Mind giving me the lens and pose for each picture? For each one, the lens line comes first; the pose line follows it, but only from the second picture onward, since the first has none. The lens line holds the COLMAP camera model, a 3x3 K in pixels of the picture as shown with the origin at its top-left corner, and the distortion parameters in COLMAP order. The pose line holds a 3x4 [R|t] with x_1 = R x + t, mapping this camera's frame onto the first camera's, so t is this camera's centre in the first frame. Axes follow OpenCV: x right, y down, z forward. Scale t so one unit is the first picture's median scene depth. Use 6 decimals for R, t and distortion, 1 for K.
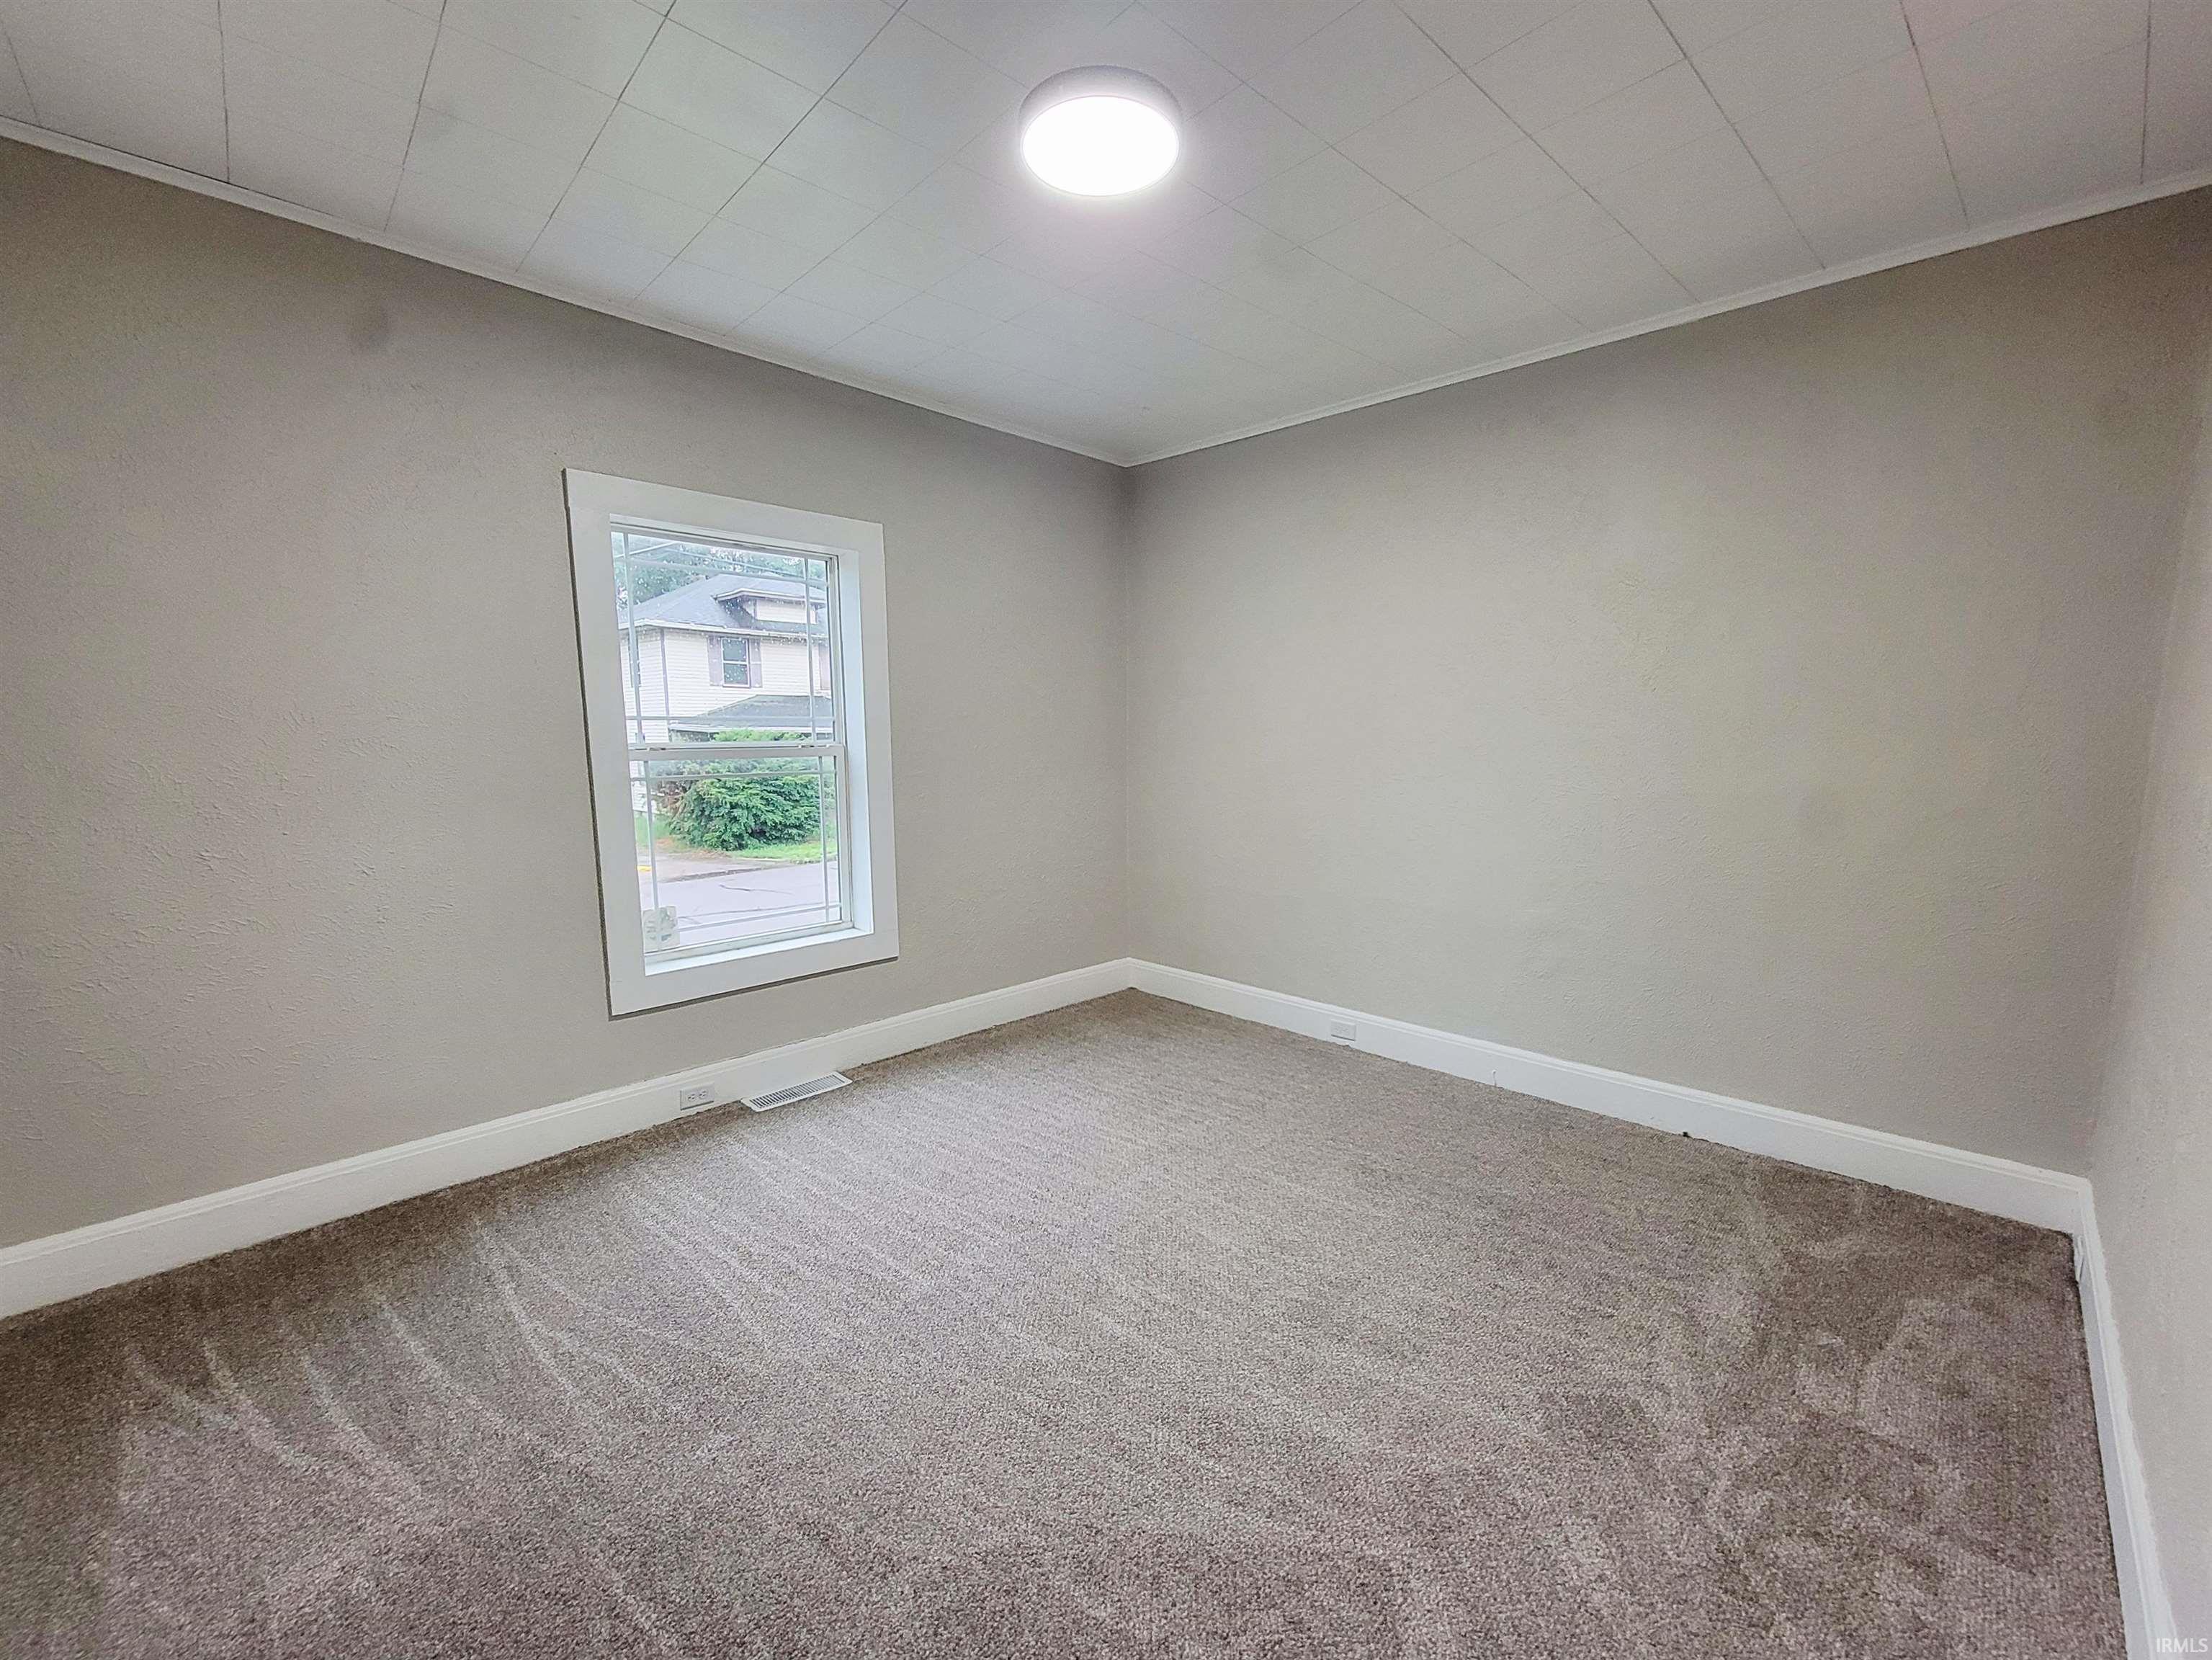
lens RADIAL K [[891.8, 0, 1120.2], [0, 891.8, 825.6], [0, 0, 1]] dist [-0.010394, 0.001940]
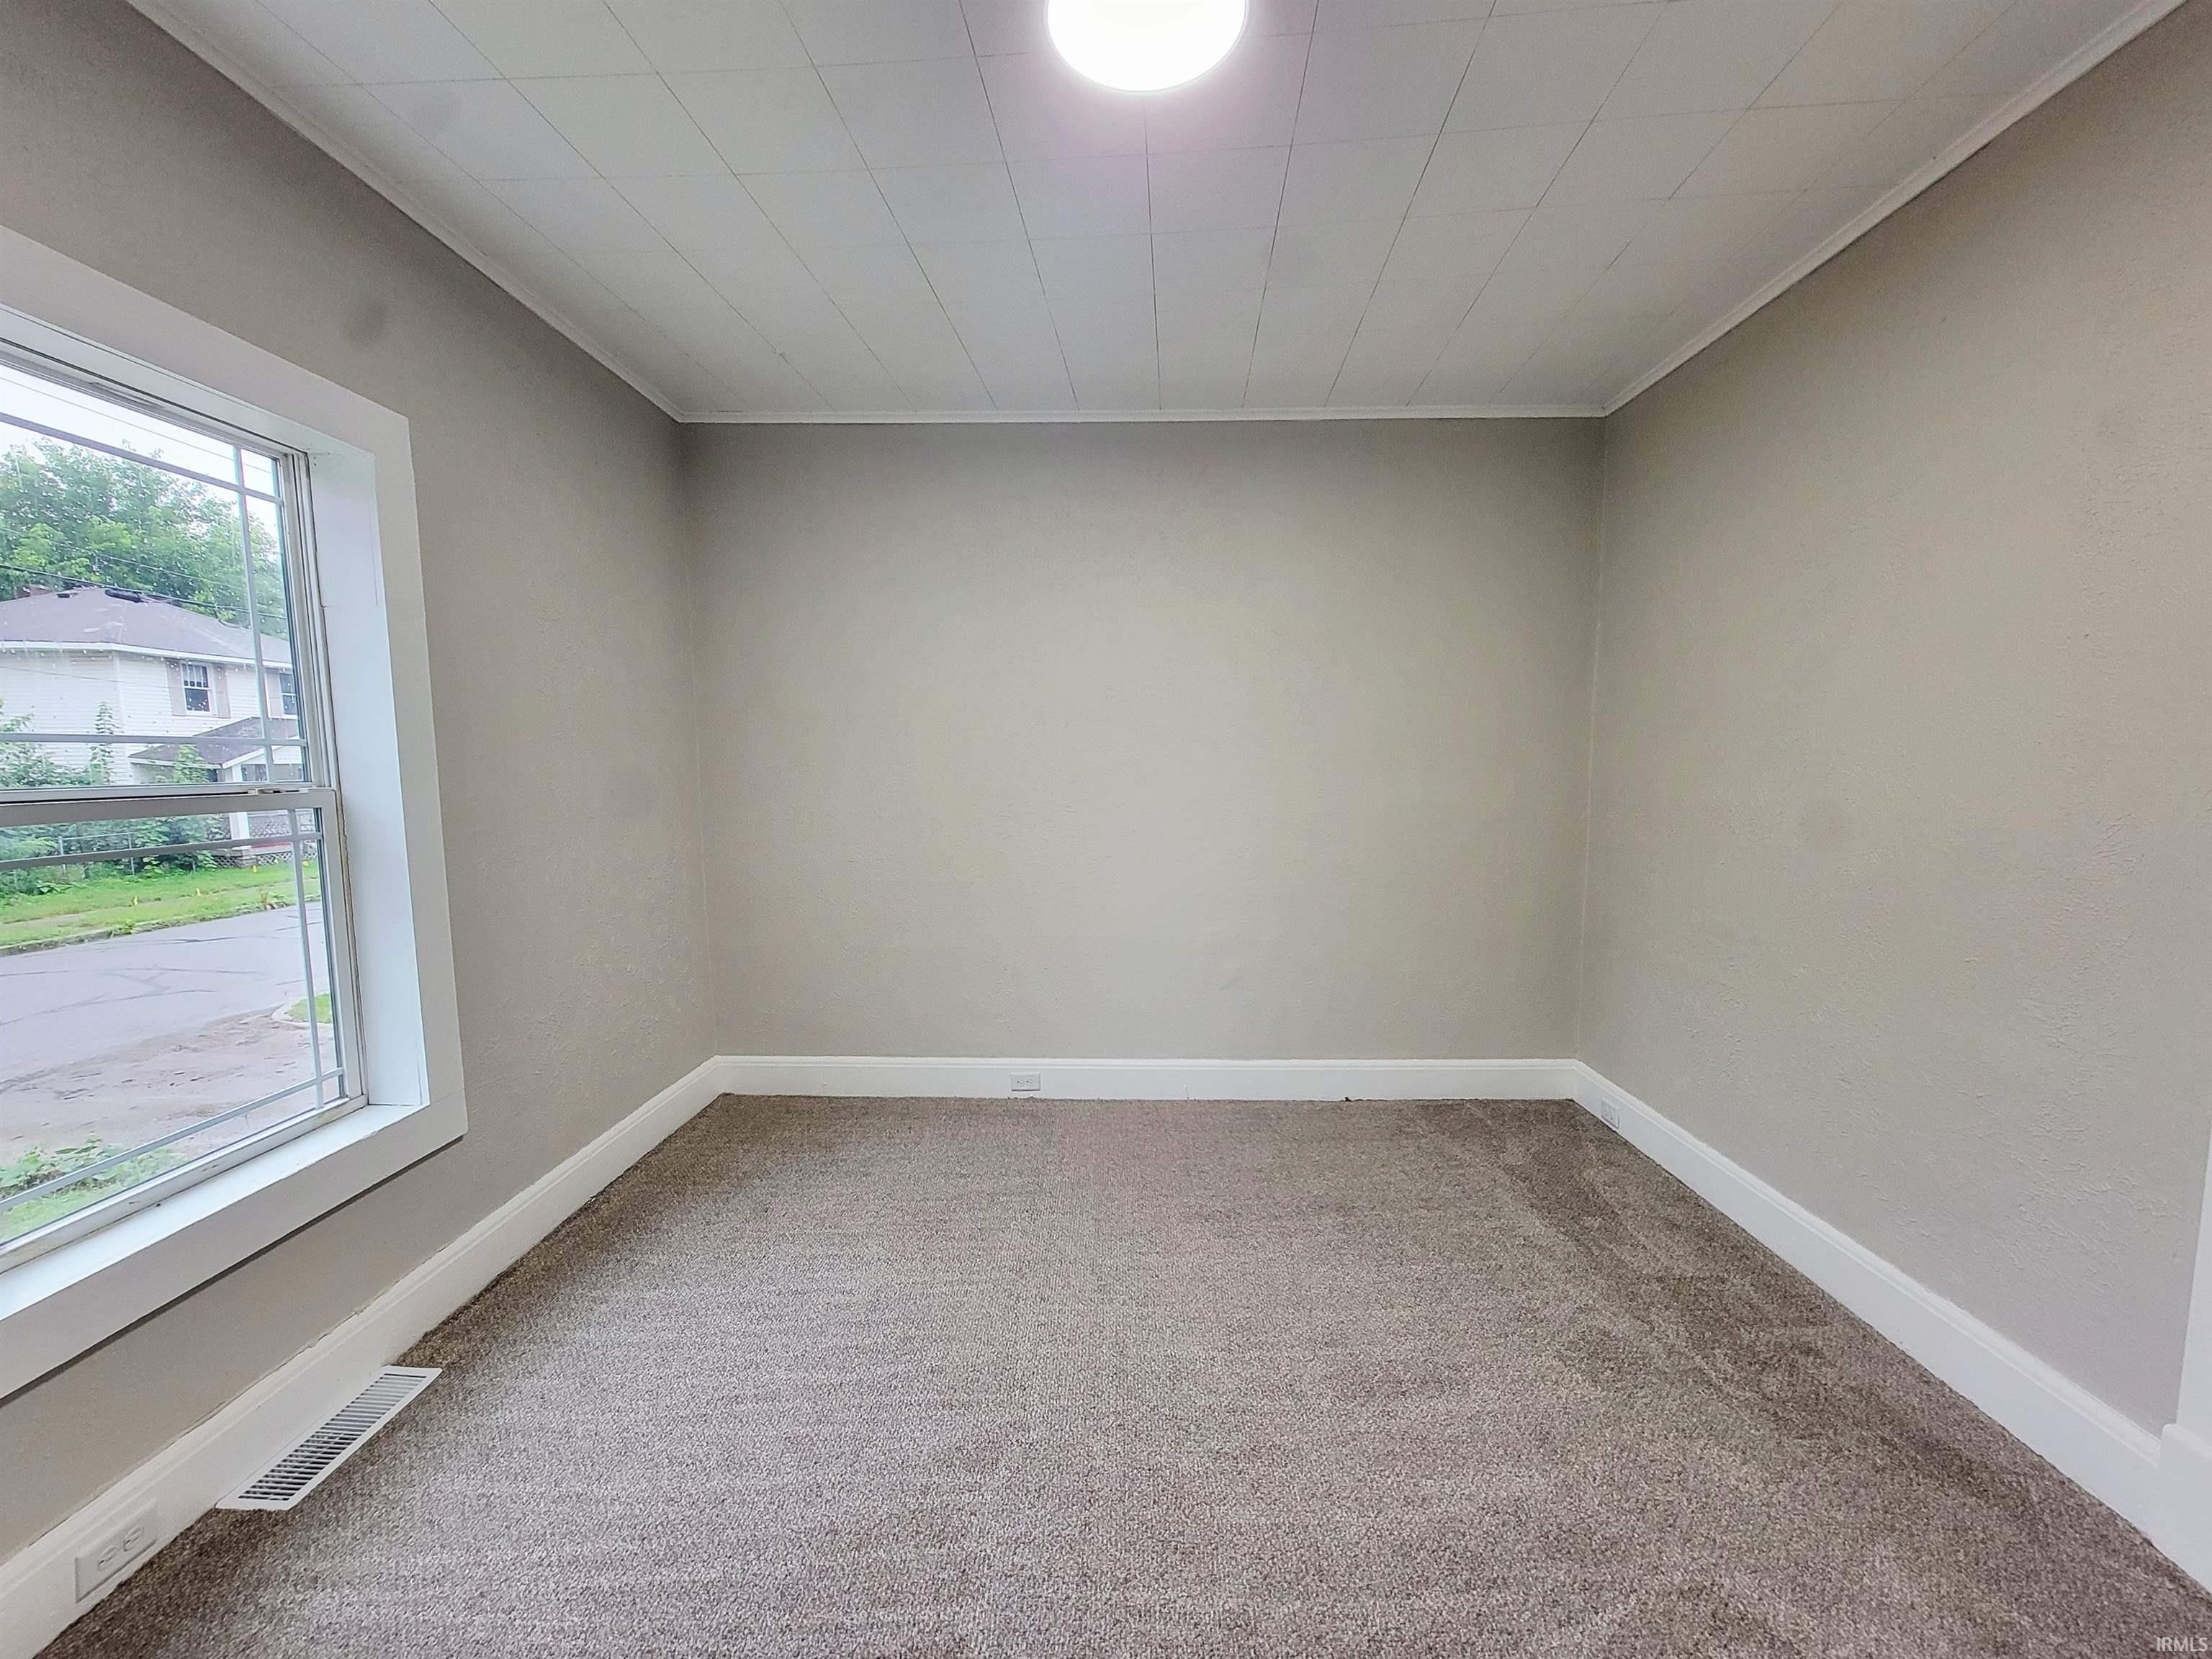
lens RADIAL K [[891.7, 0, 1122.0], [0, 891.7, 840.0], [0, 0, 1]] dist [-0.010394, 0.001940]
pose [[0.744450, -0.058388, 0.665120, -0.362111], [0.071312, 0.997424, 0.007741, -0.030807], [-0.663859, 0.041669, 0.746696, 0.285941]]
